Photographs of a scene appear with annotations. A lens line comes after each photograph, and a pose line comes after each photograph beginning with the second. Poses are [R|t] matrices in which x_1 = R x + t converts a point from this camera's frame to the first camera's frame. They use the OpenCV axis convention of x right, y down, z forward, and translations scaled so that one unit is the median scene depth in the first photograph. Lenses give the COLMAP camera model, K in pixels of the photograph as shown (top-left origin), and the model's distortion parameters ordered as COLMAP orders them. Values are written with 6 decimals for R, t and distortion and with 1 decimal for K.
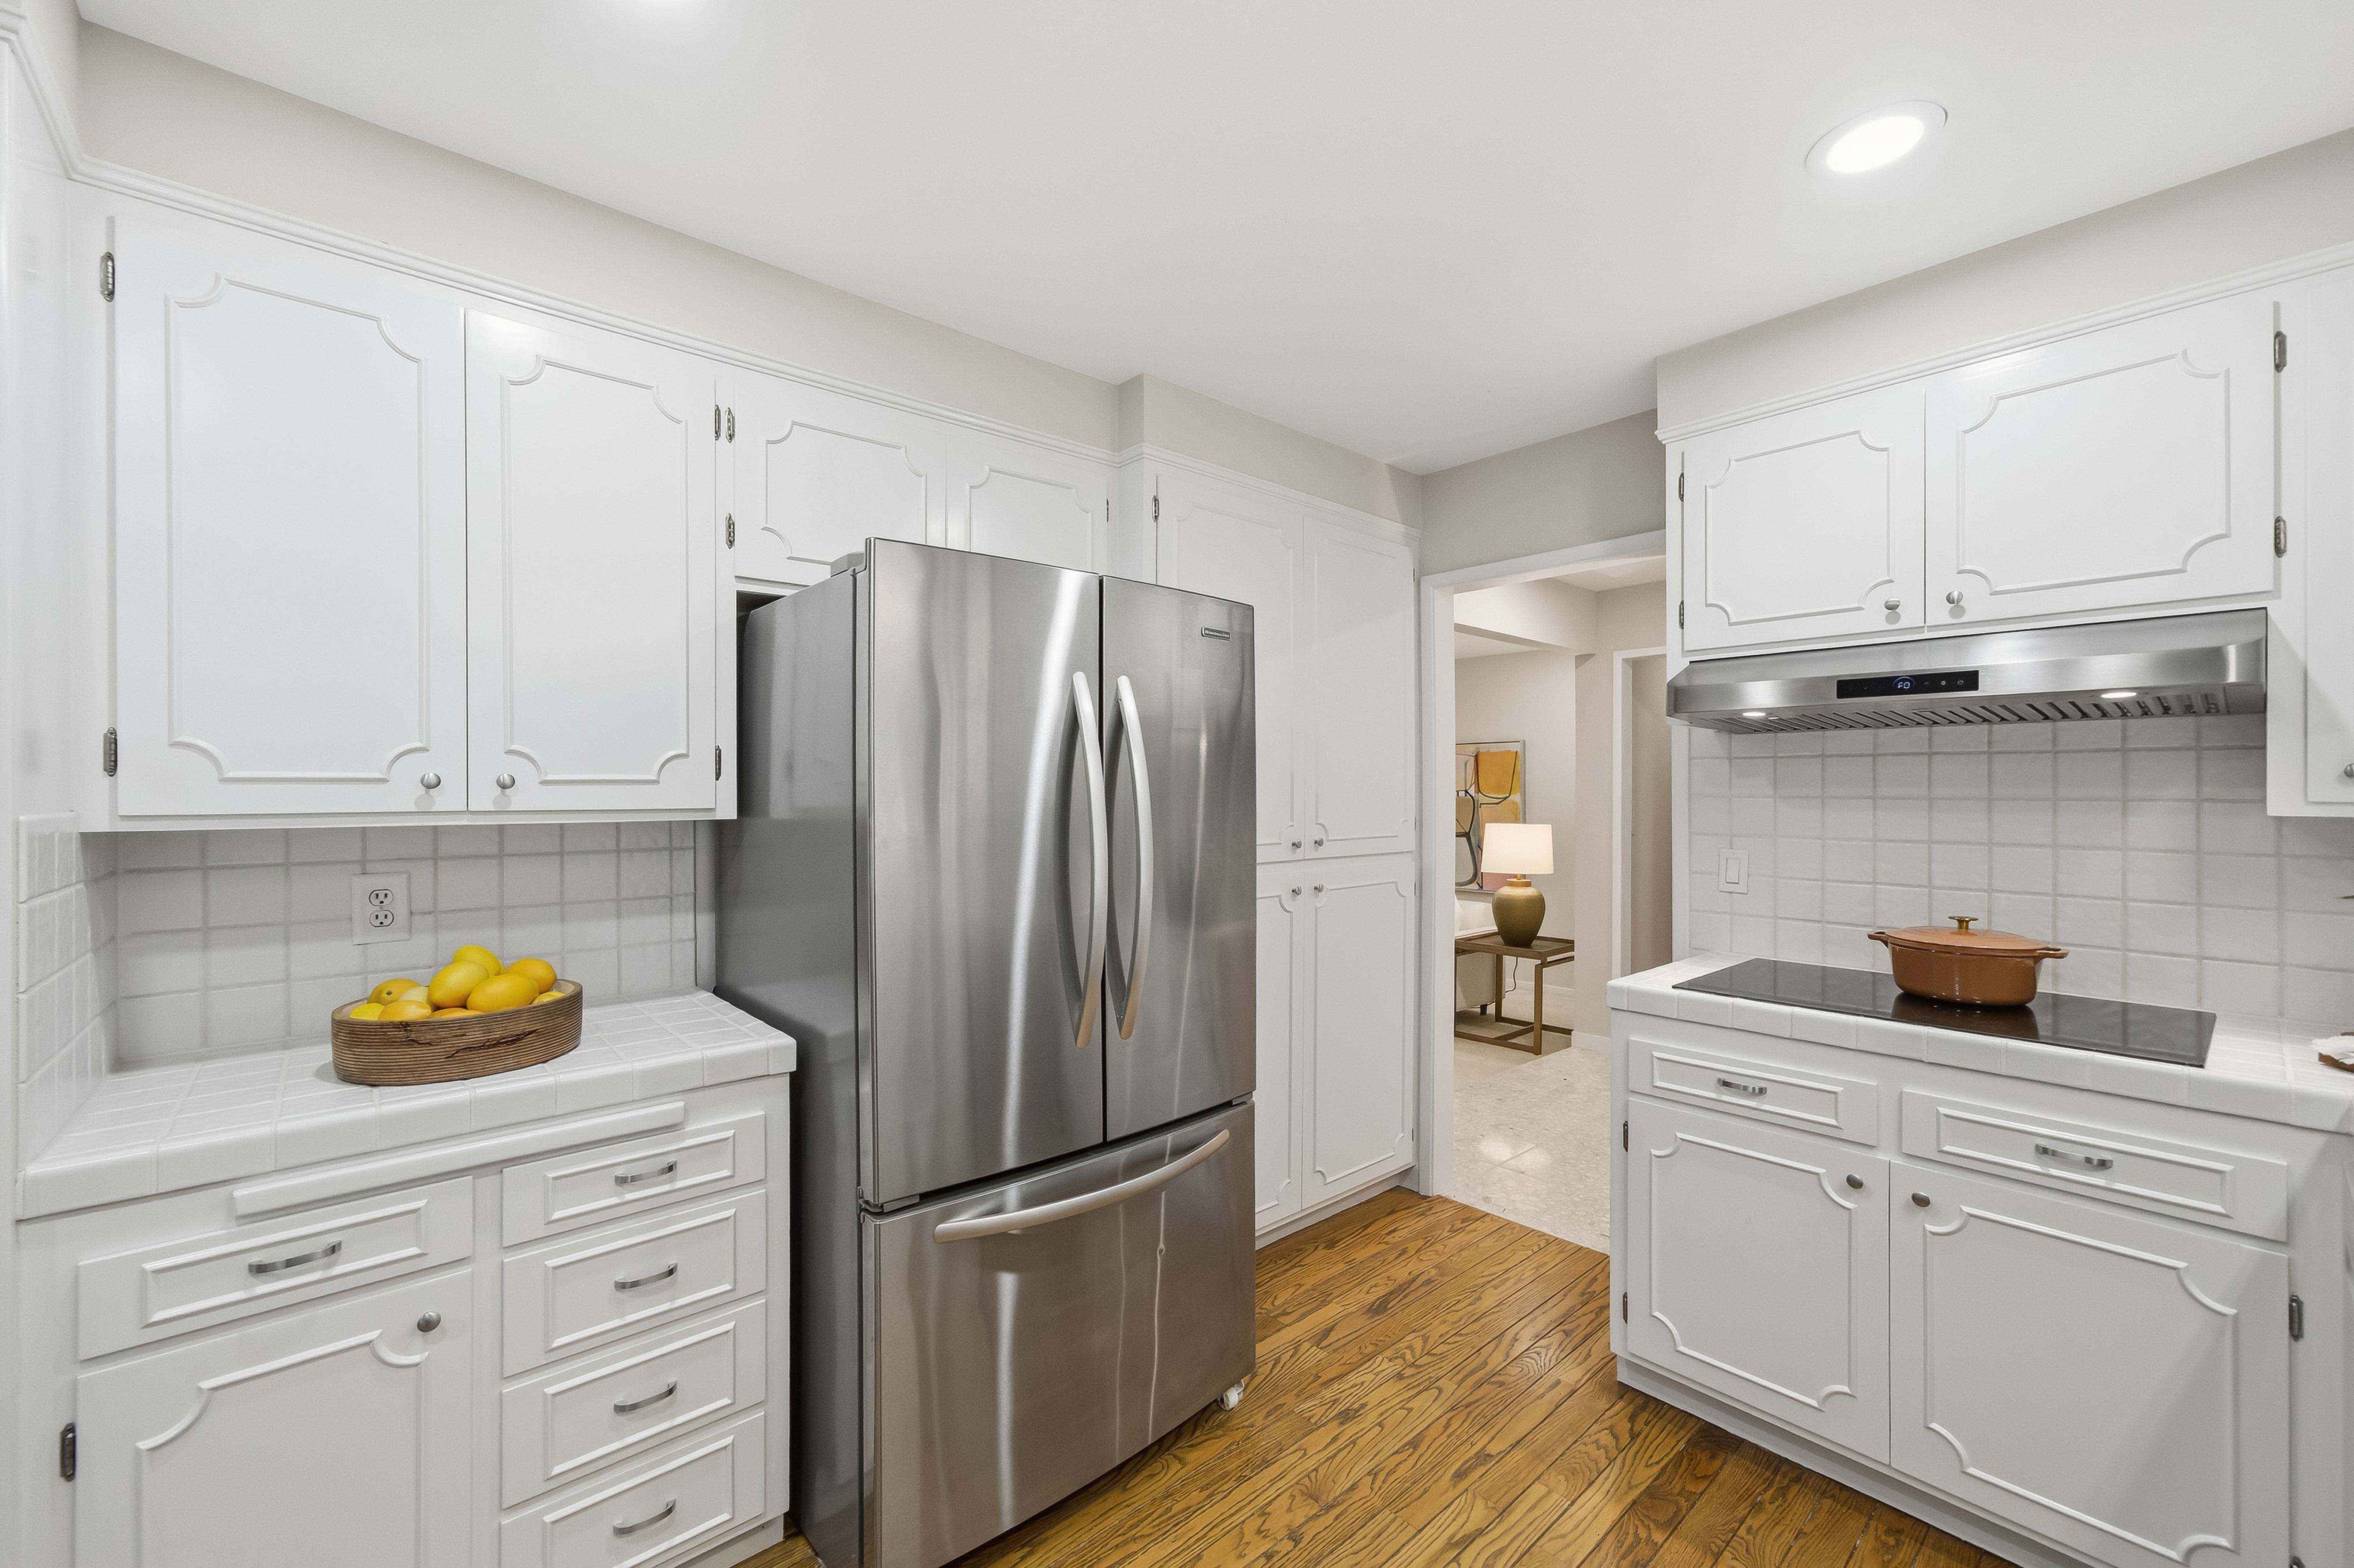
lens RADIAL K [[945.8, 0, 1177.1], [0, 945.8, 780.9], [0, 0, 1]] dist [-0.006963, 0.003903]
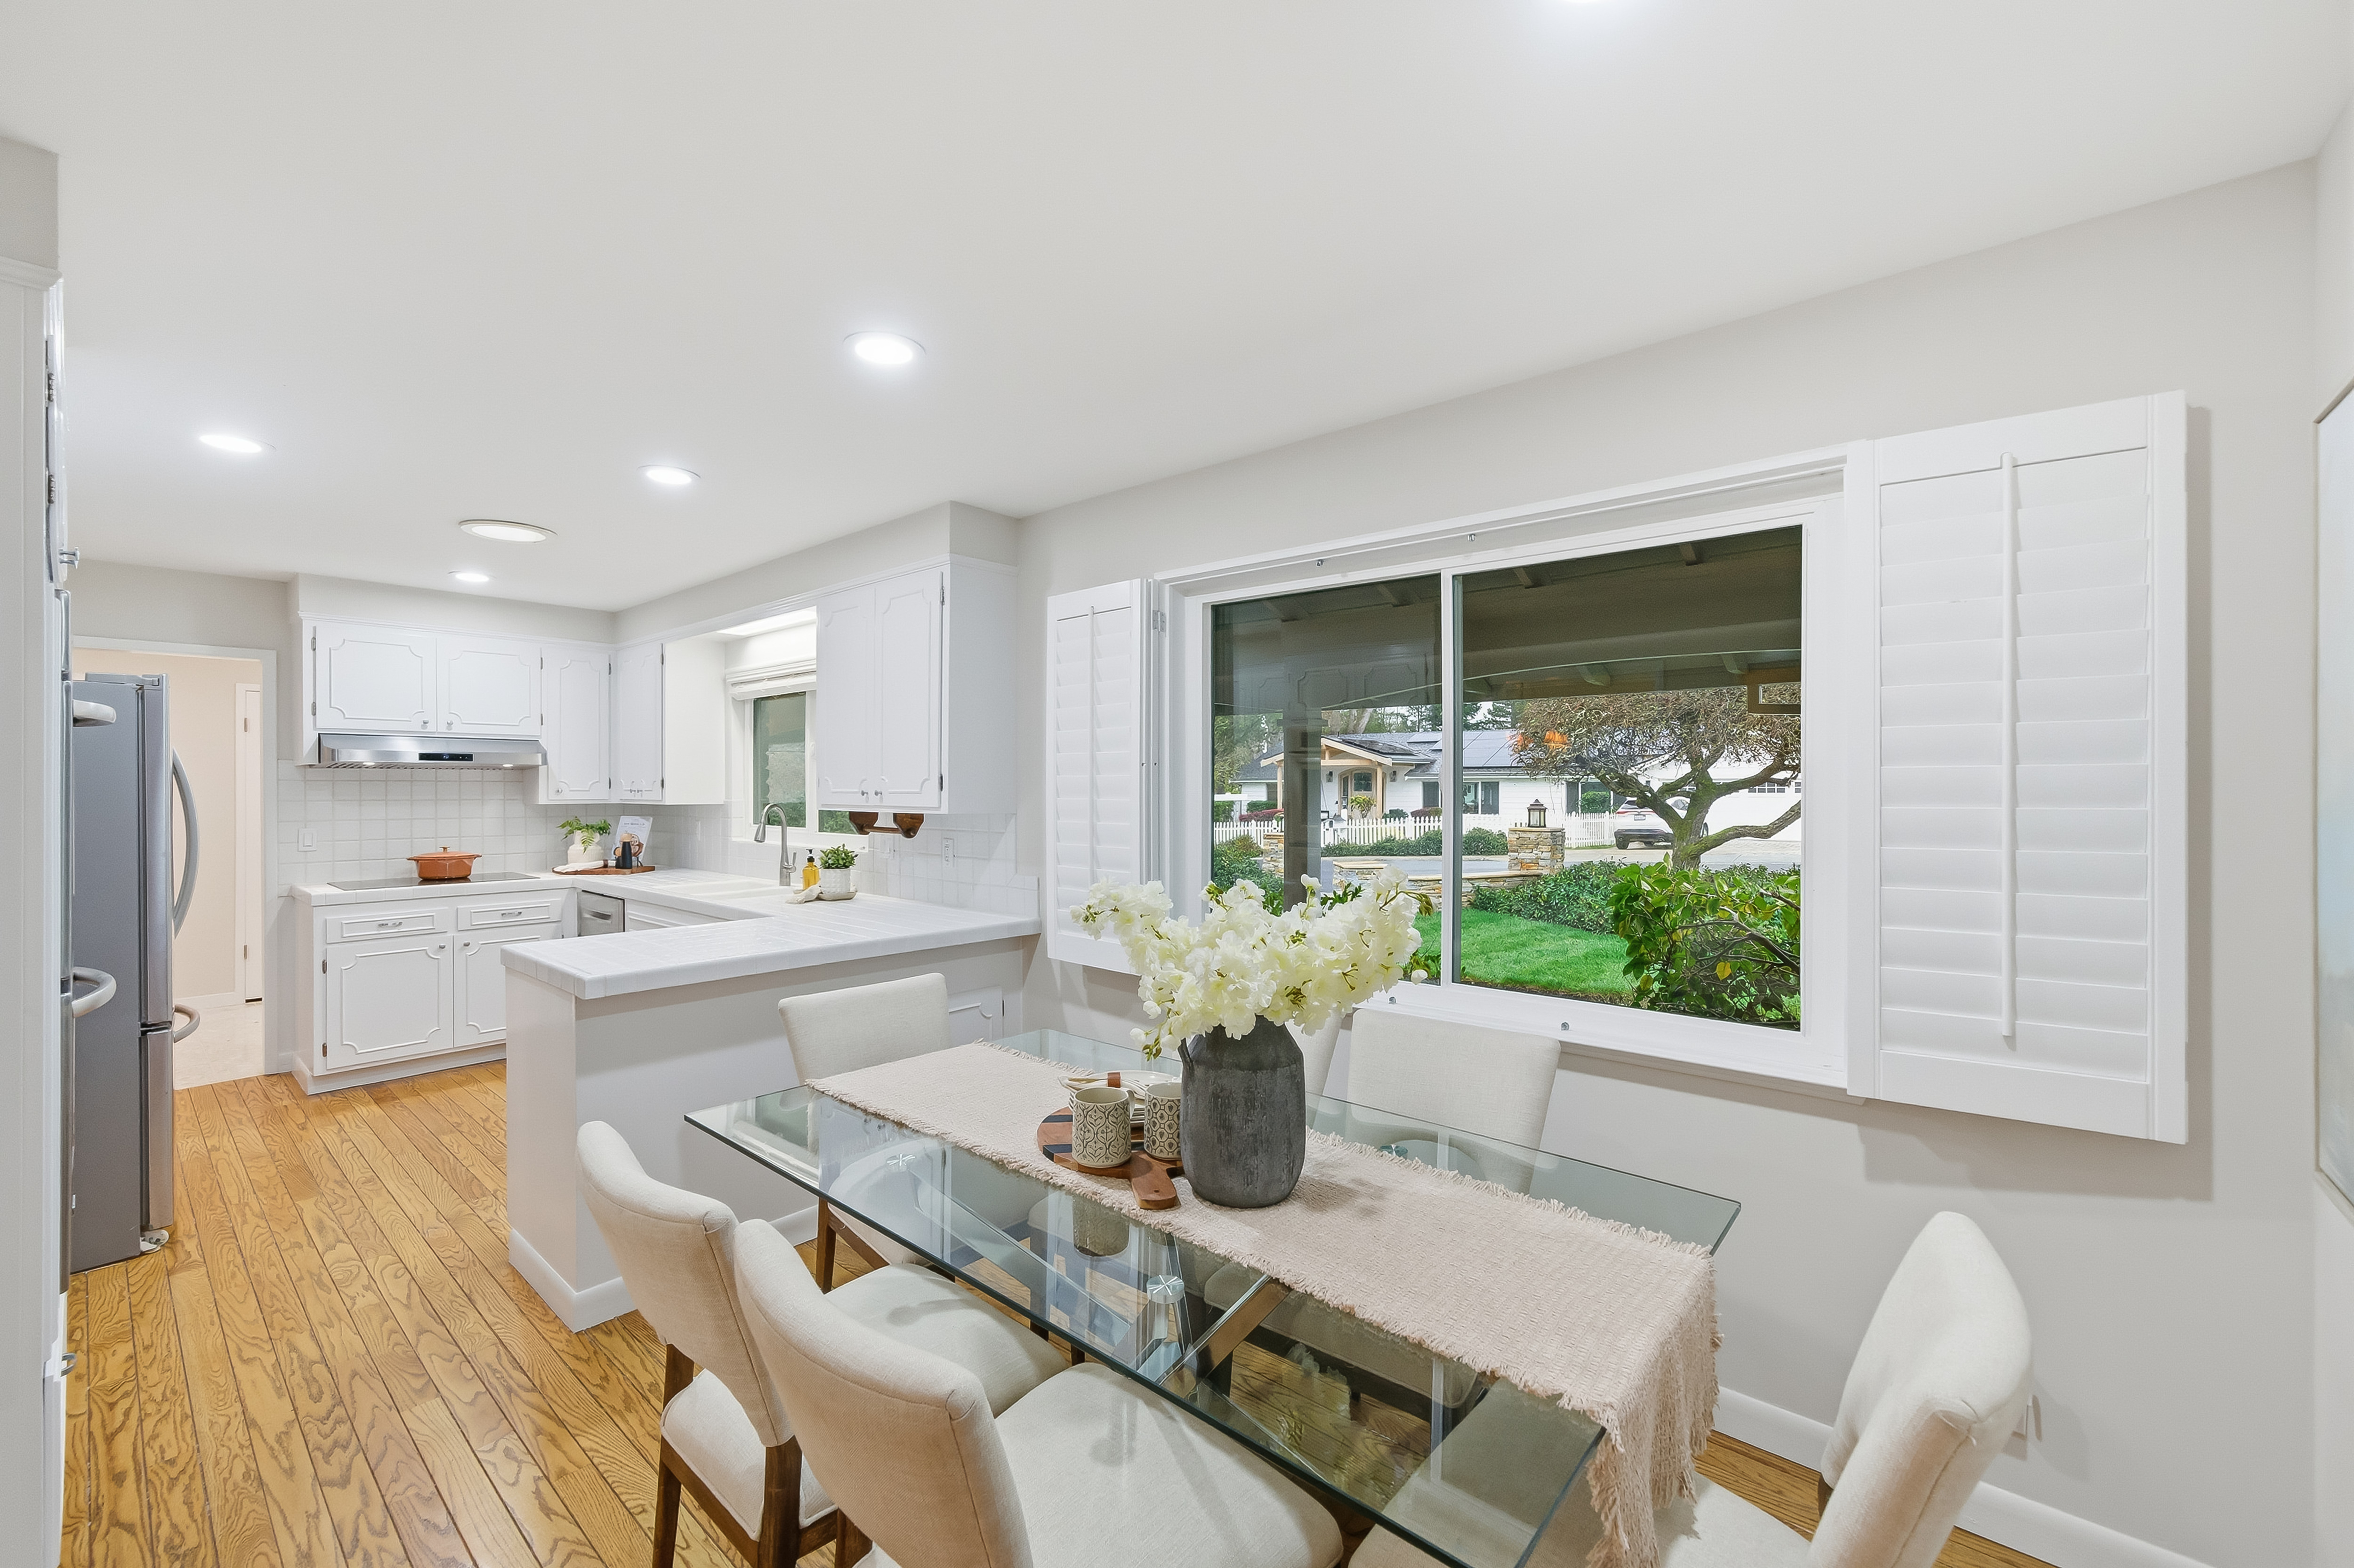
lens RADIAL K [[945.8, 0, 1170.4], [0, 945.8, 777.3], [0, 0, 1]] dist [-0.006963, 0.003903]
pose [[-0.147464, 0.008775, 0.989029, -2.044144], [-0.014393, 0.999836, -0.011016, -0.044582], [-0.988963, -0.015860, -0.147313, -0.575521]]
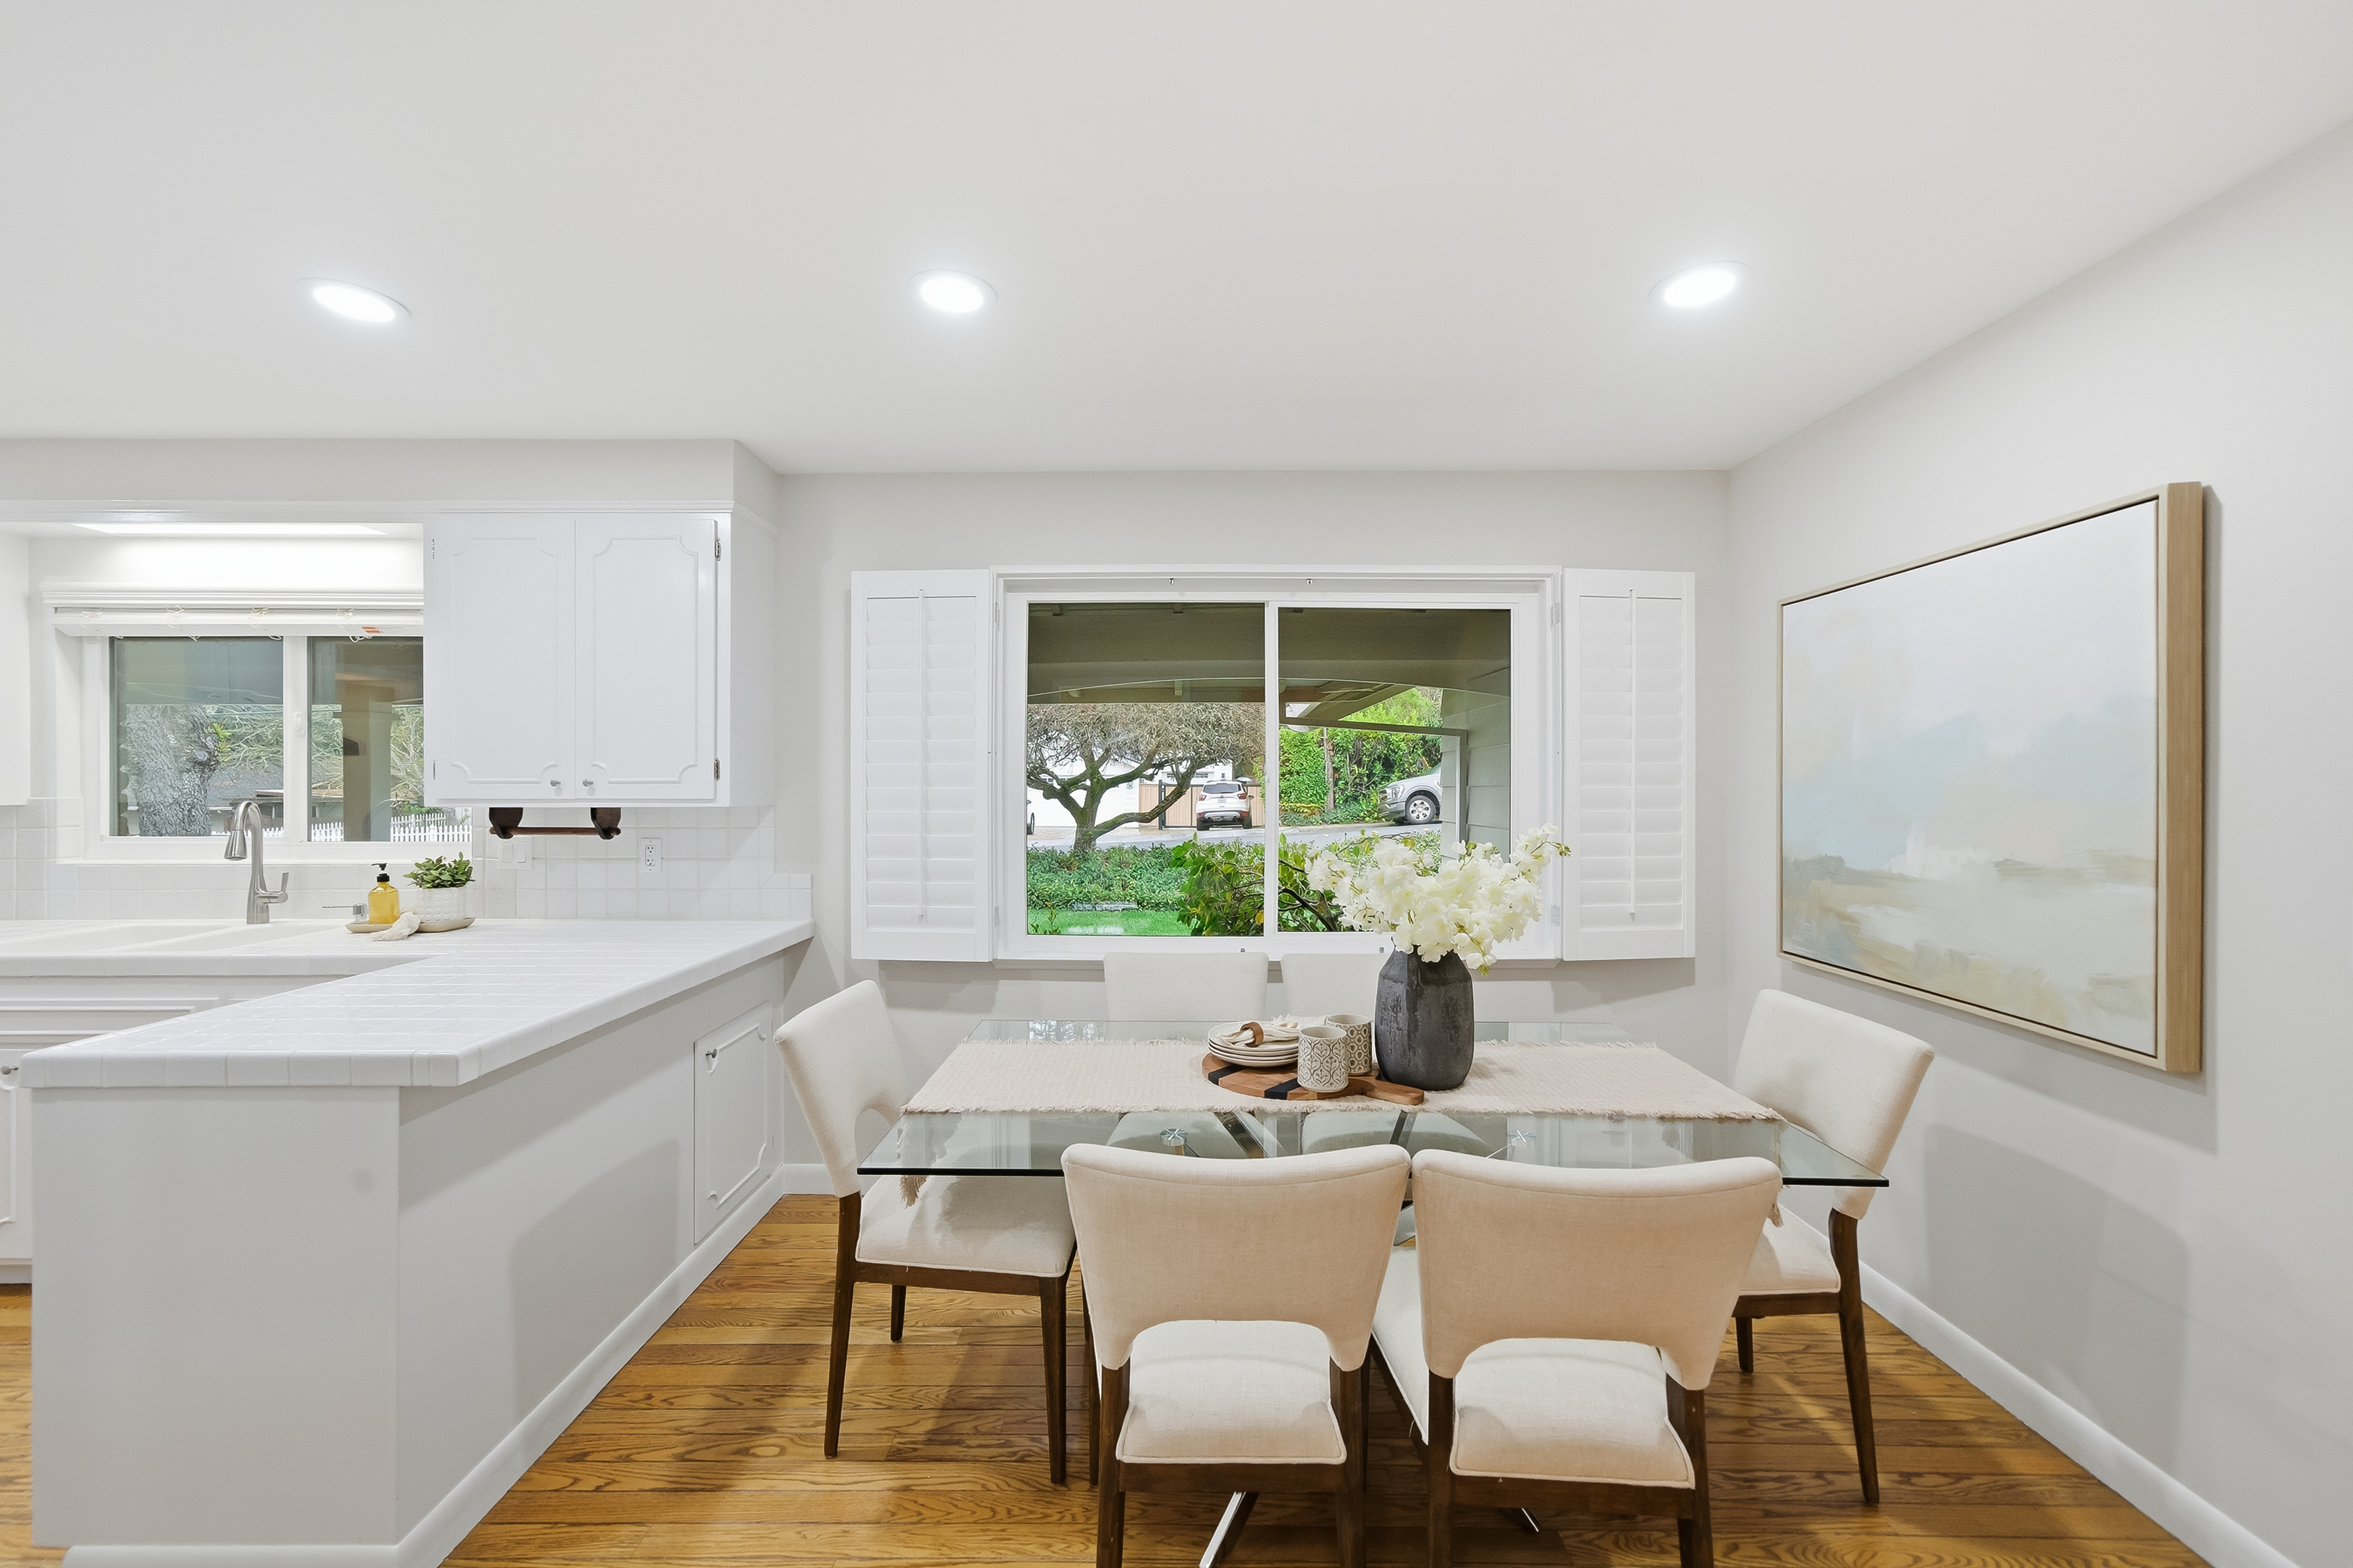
lens RADIAL K [[915.0, 0, 1158.2], [0, 915.0, 781.9], [0, 0, 1]] dist [0.014505, -0.000056]
pose [[-0.750538, 0.001054, 0.660826, -1.691067], [-0.008893, 0.999892, -0.011695, -0.017602], [-0.660767, -0.014654, -0.750448, 0.234134]]
